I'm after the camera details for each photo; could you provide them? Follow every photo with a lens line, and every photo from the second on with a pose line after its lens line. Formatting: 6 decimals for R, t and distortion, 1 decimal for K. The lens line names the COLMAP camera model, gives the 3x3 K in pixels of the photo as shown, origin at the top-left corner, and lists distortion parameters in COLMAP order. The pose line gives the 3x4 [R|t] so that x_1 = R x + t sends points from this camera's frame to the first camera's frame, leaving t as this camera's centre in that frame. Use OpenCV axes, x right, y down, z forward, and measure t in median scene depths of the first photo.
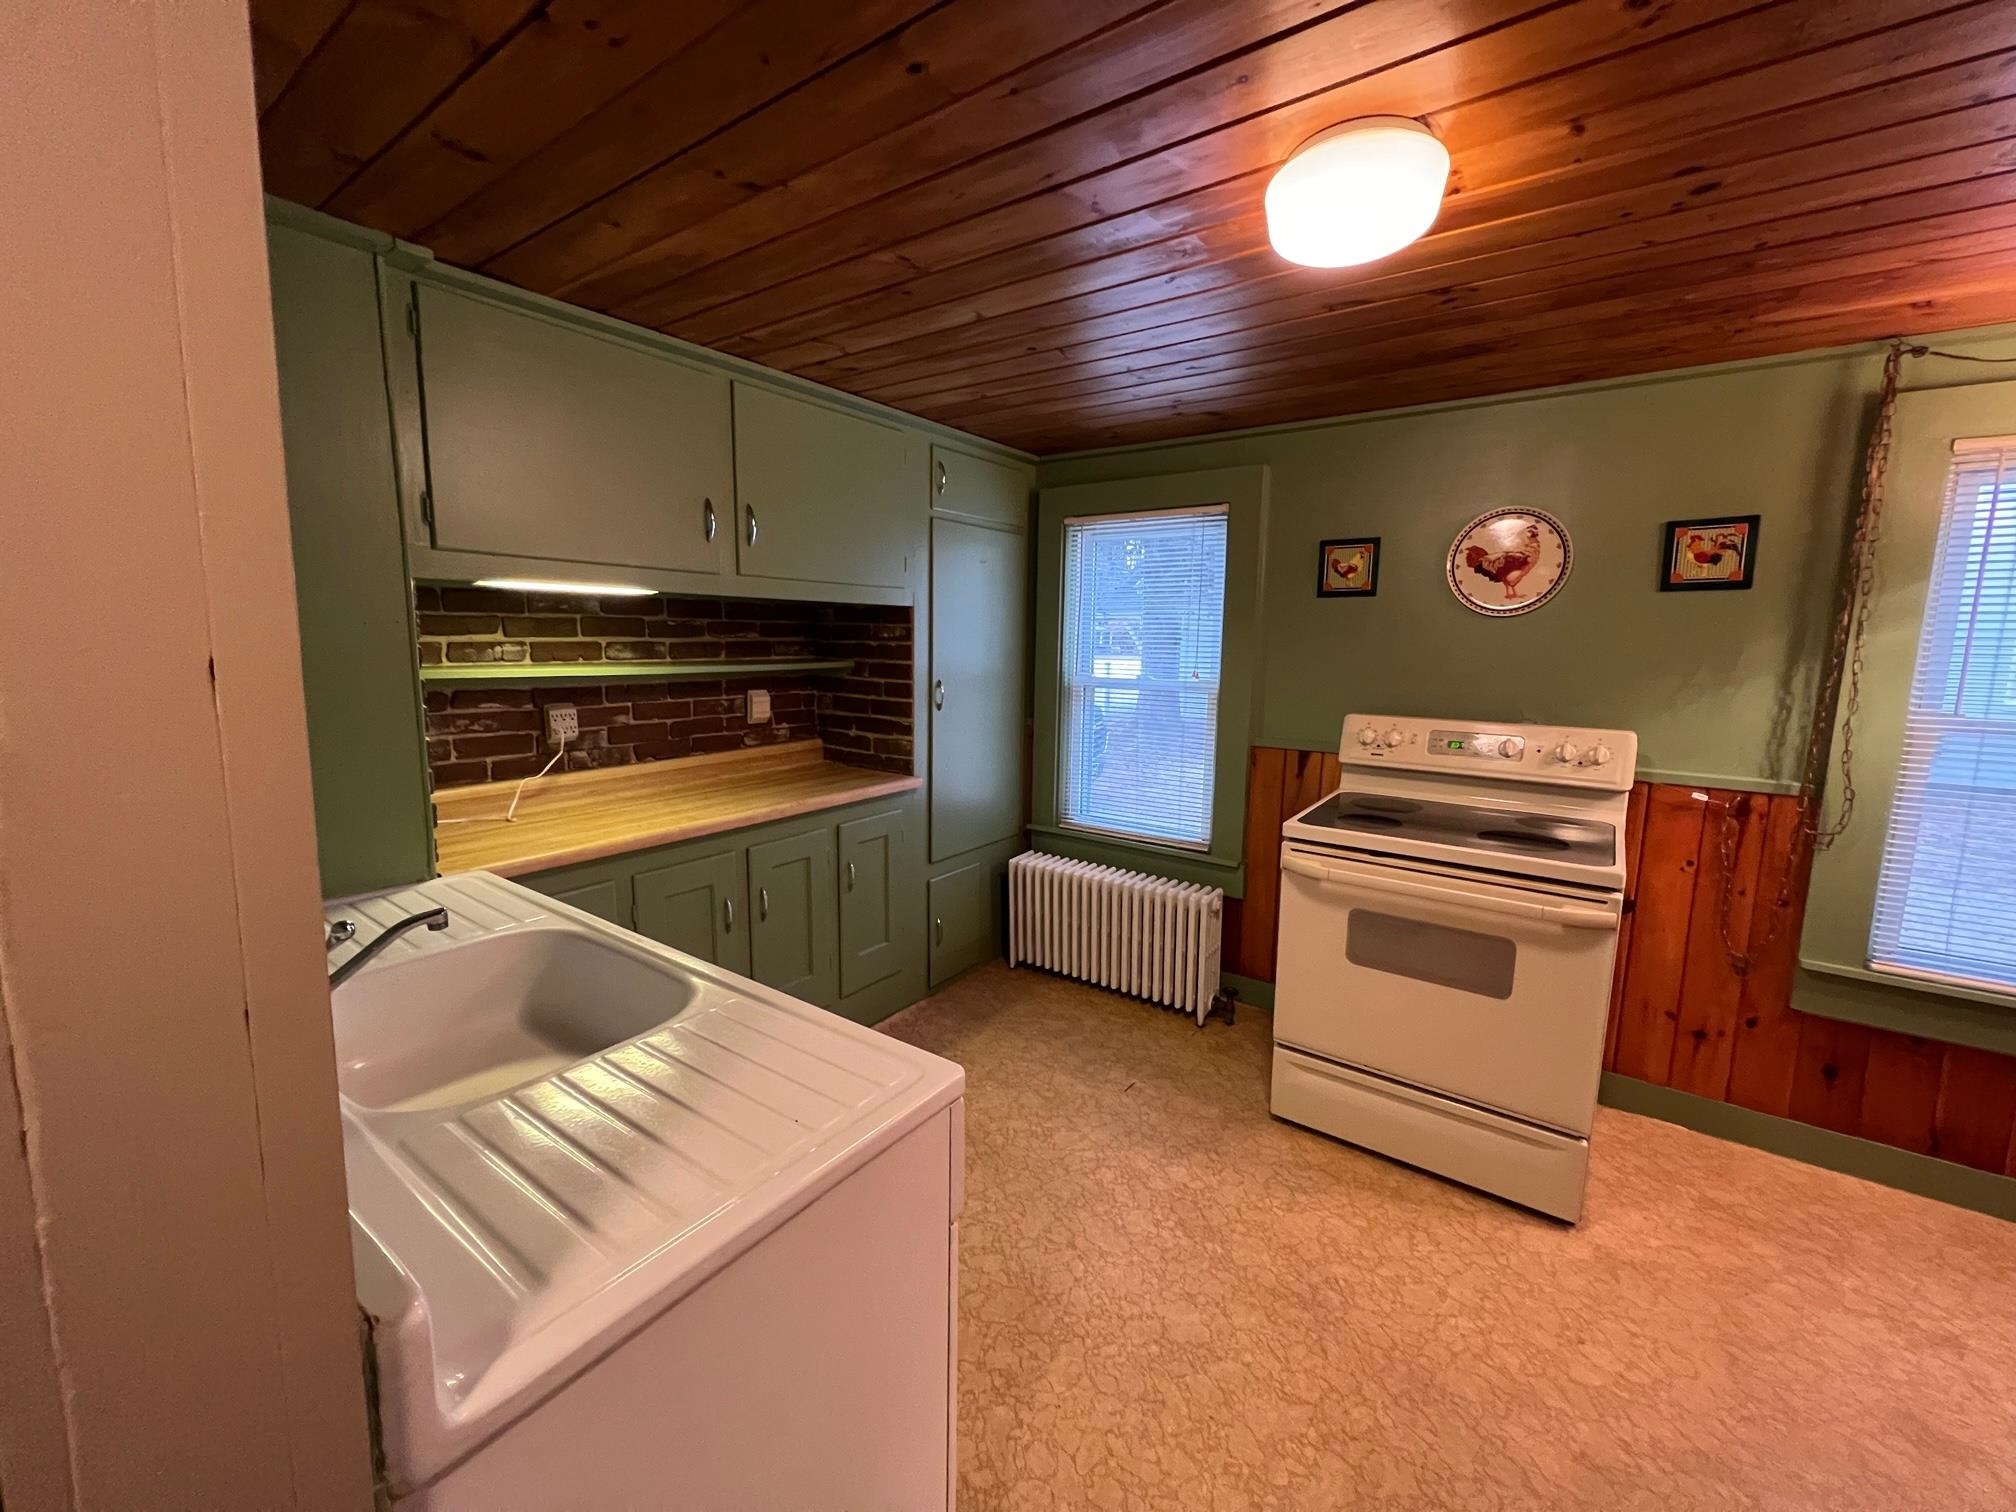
lens RADIAL K [[819.2, 0, 1001.6], [0, 819.2, 754.7], [0, 0, 1]] dist [0.013726, -0.000230]
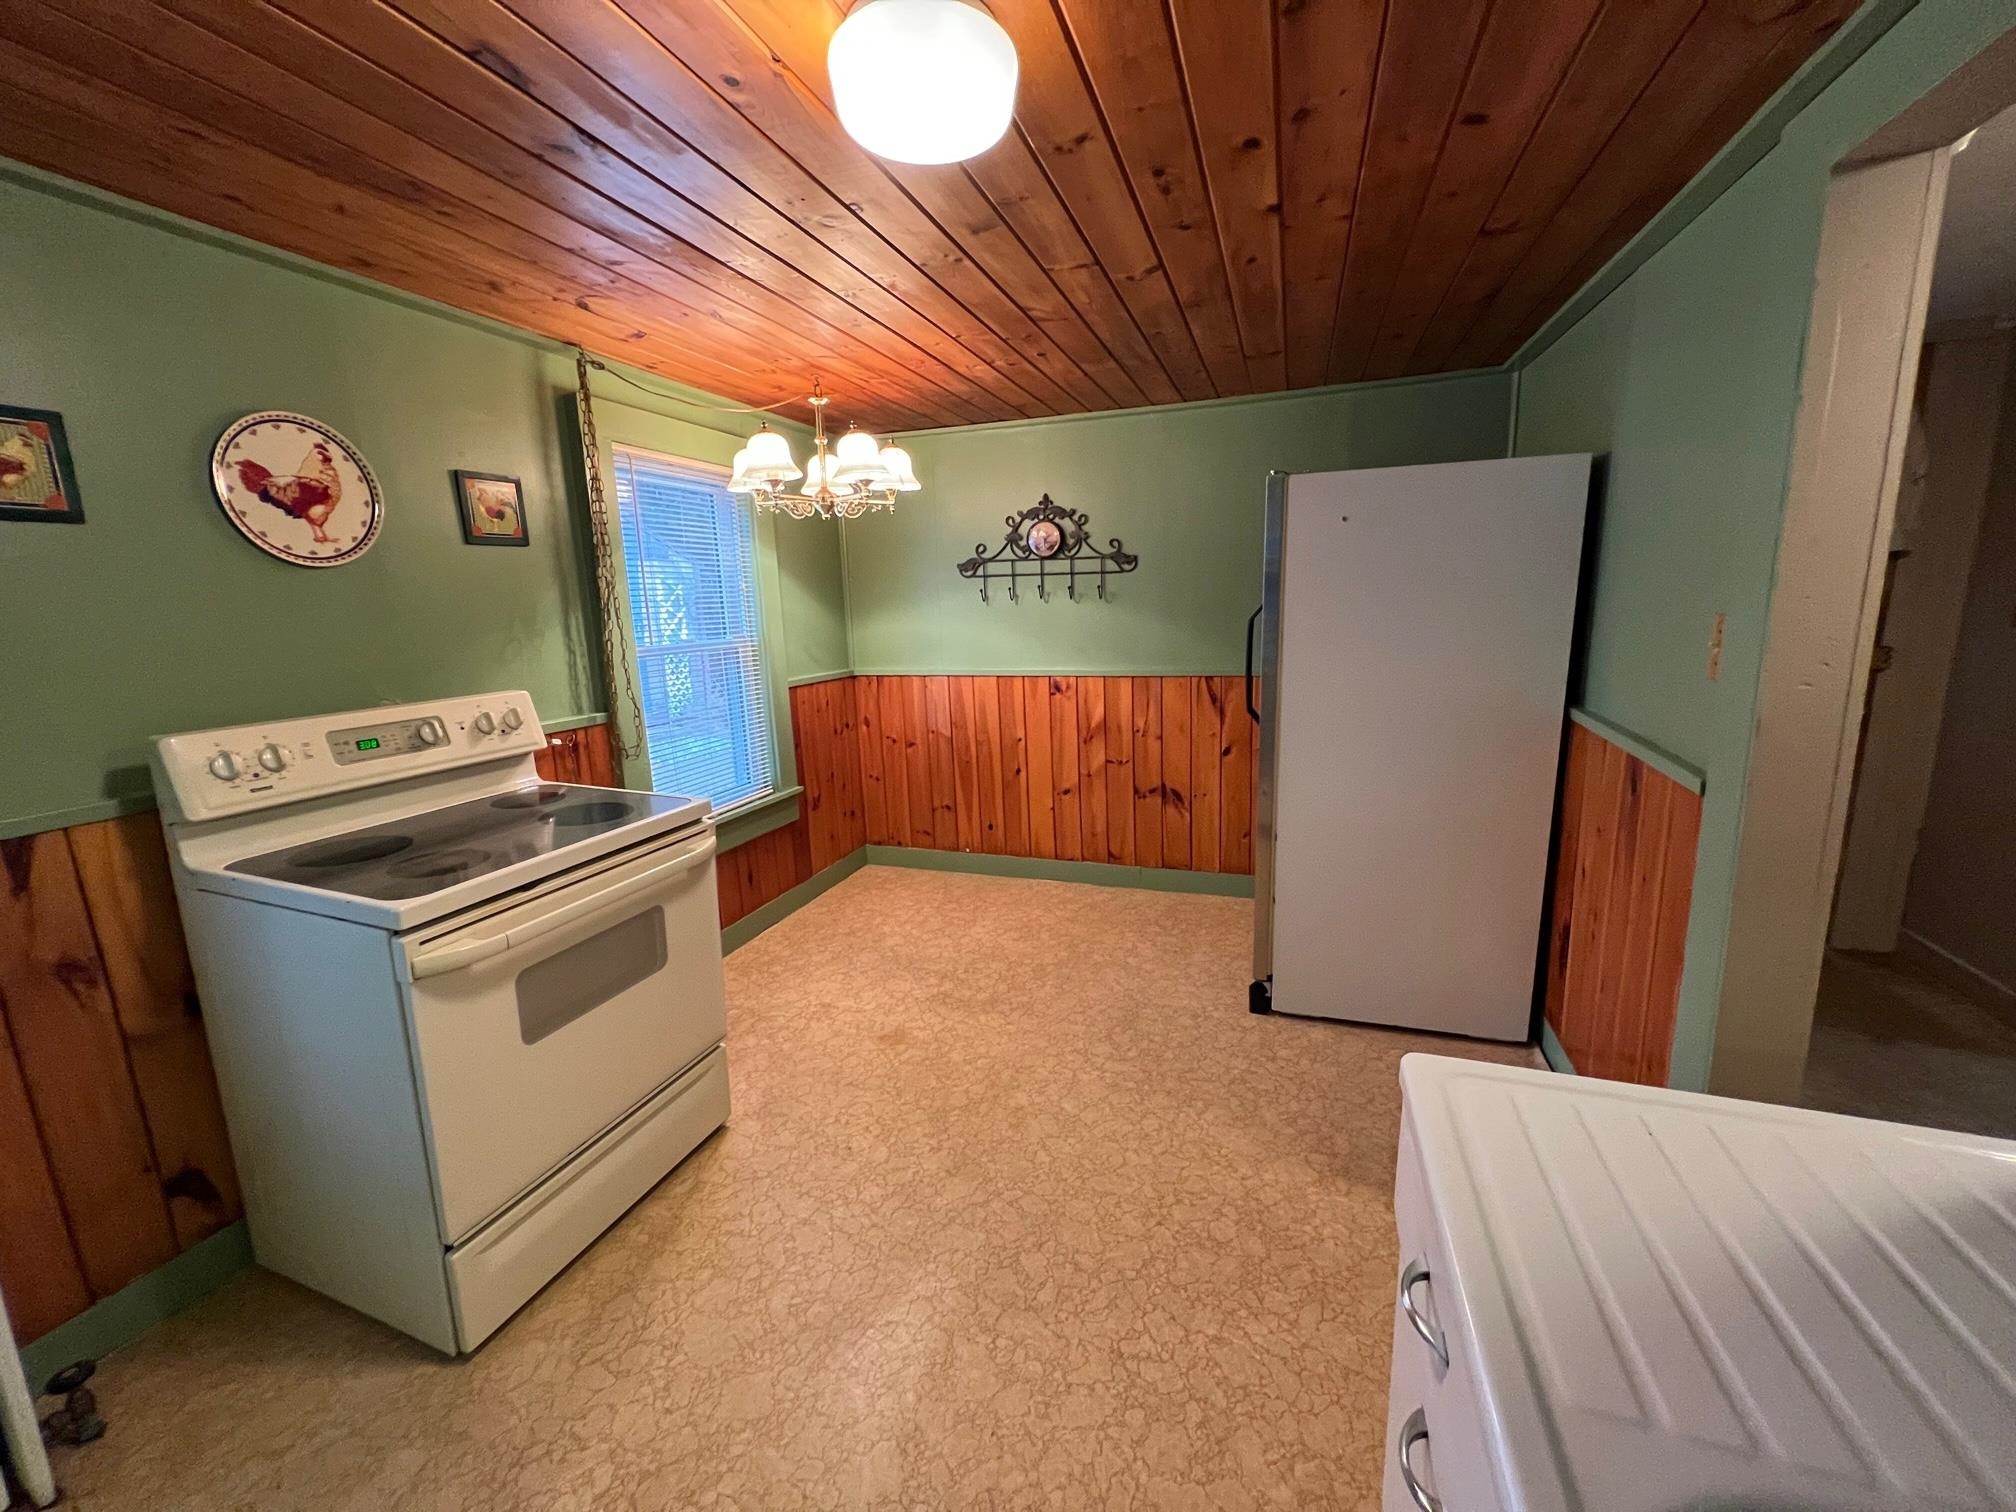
lens RADIAL K [[819.2, 0, 1001.6], [0, 819.2, 754.7], [0, 0, 1]] dist [0.013726, -0.000230]
pose [[-0.285948, -0.189615, 0.939298, -0.329283], [0.164973, 0.955849, 0.243178, -0.099359], [-0.943937, 0.224495, -0.242042, 0.733023]]
